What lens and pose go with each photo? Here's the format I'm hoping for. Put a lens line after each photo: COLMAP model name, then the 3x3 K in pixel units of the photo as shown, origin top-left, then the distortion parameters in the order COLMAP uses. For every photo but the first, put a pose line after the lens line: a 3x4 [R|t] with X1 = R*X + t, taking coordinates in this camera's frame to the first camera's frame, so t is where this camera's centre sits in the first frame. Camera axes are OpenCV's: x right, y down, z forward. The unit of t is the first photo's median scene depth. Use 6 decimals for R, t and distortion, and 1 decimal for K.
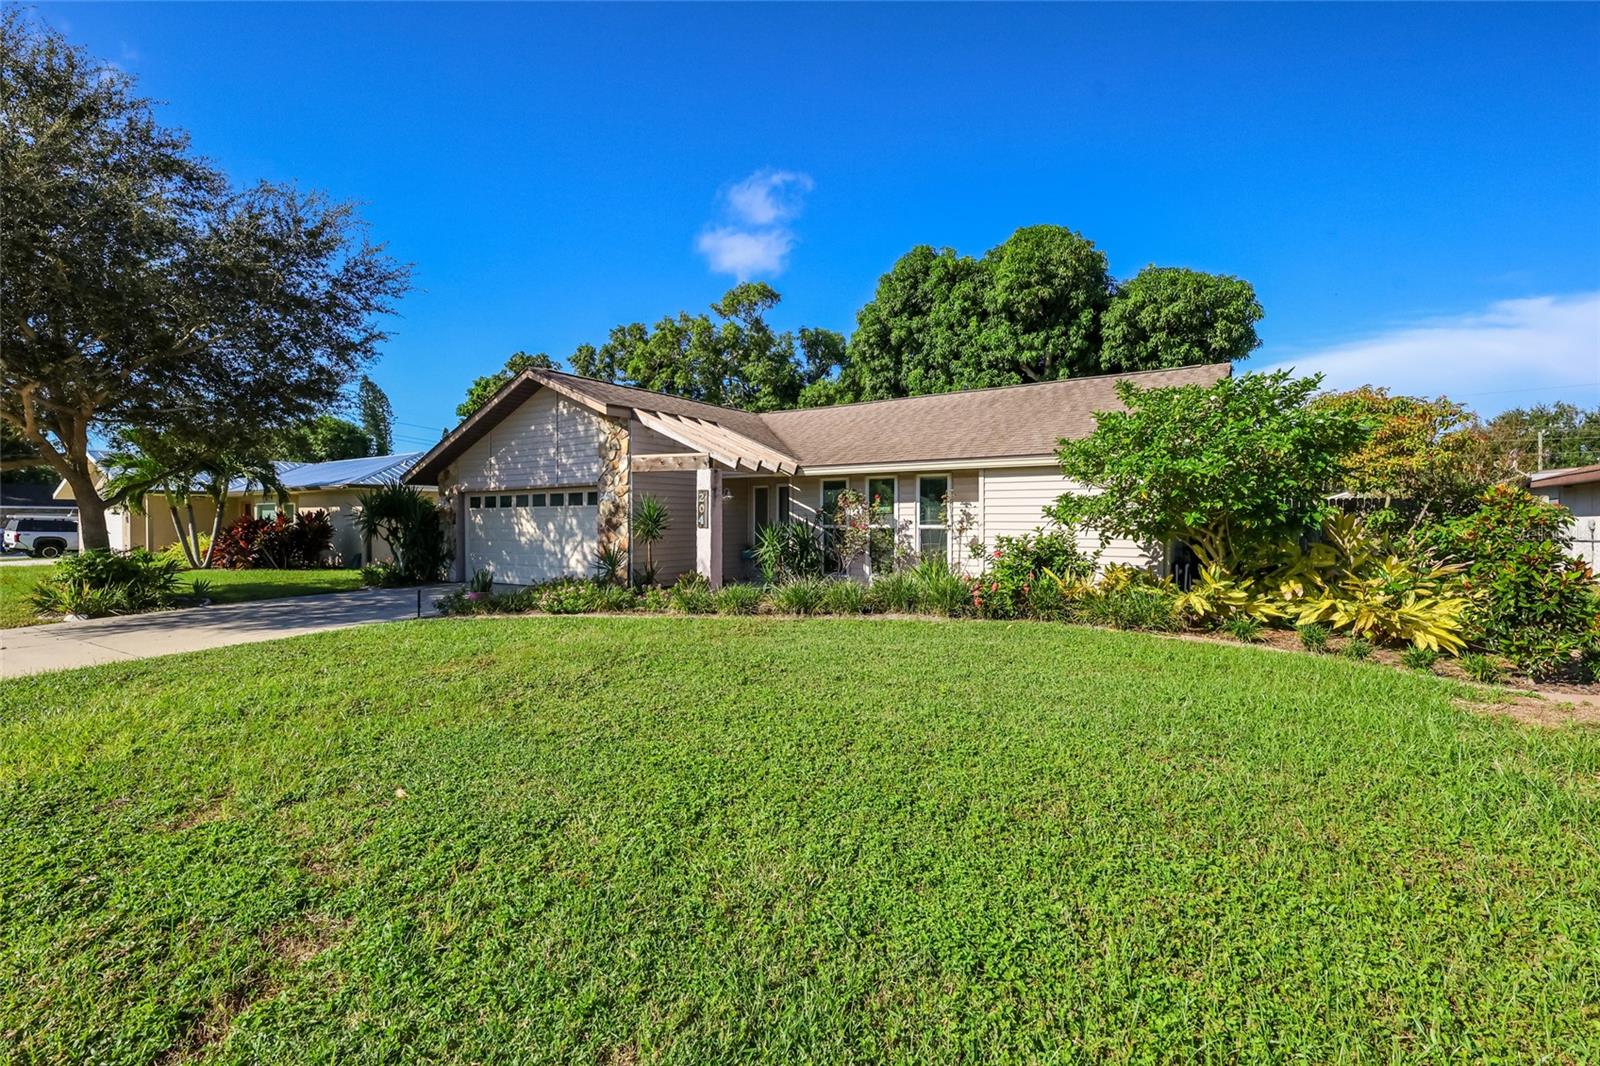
lens RADIAL K [[694.1, 0, 798.8], [0, 694.1, 542.9], [0, 0, 1]] dist [0.001693, 0.000374]
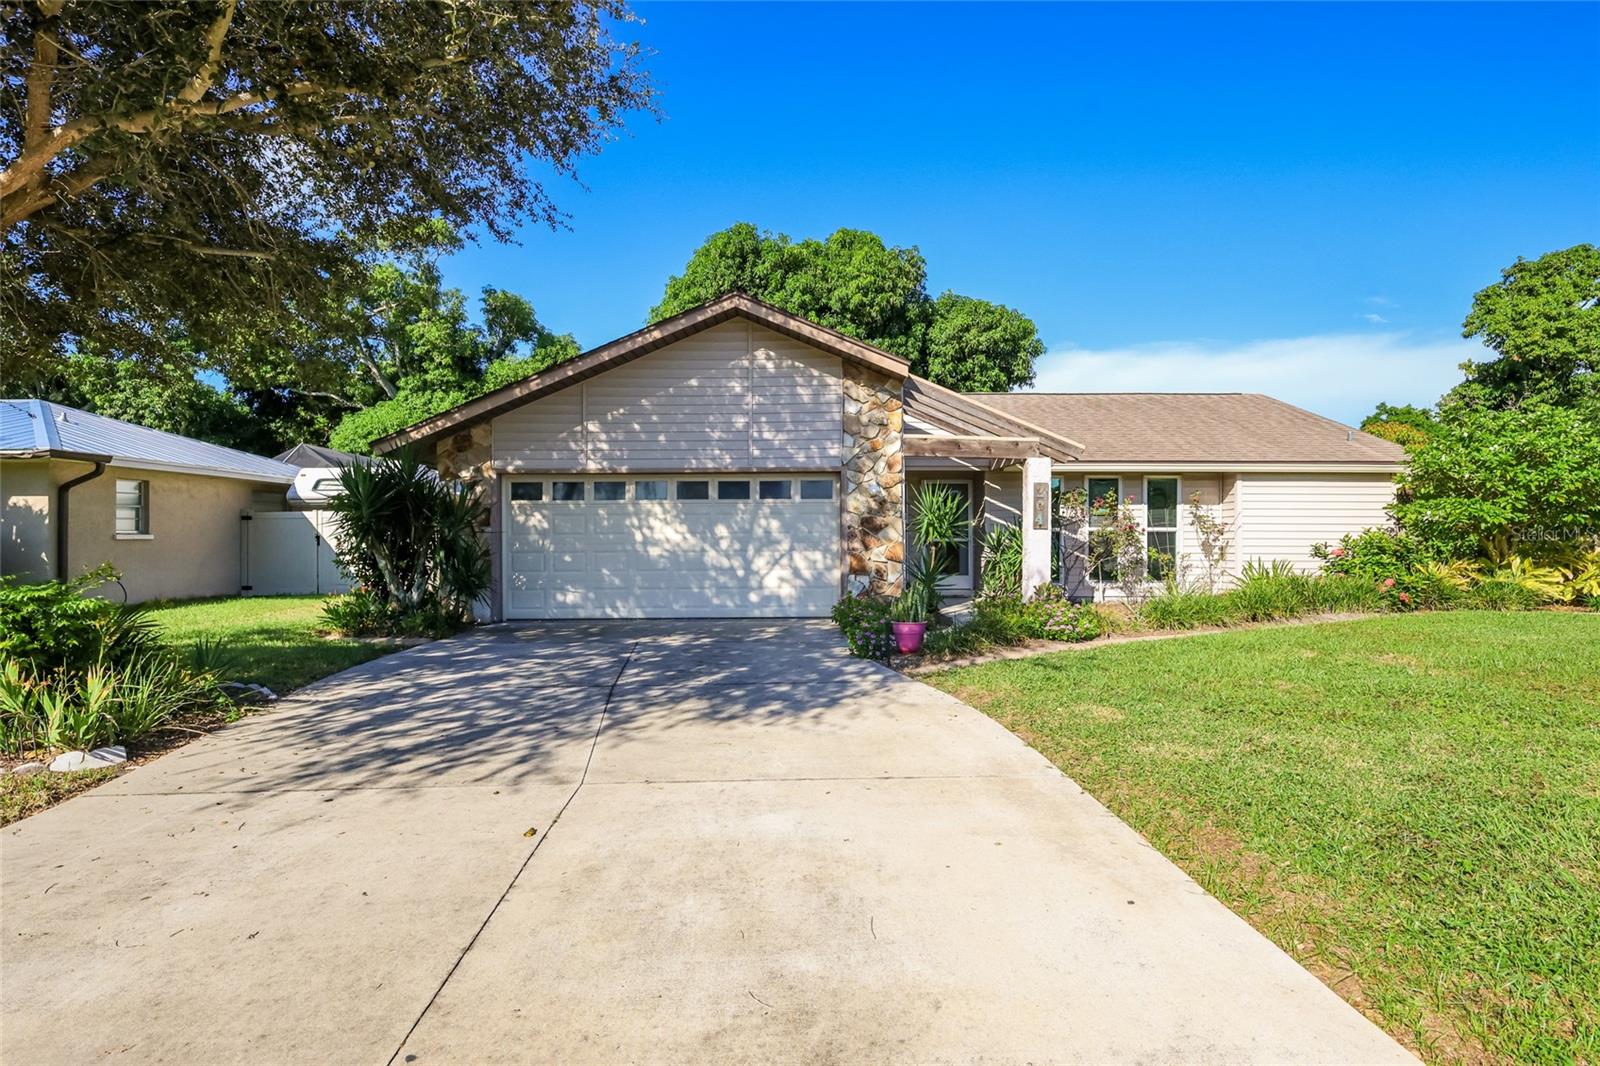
lens RADIAL K [[764.9, 0, 795.8], [0, 764.9, 542.9], [0, 0, 1]] dist [0.002067, 0.000205]
pose [[0.830508, -0.008016, 0.556949, -0.725140], [0.019809, 0.999689, -0.015151, 0.001127], [-0.556654, 0.023616, 0.830409, 0.343180]]
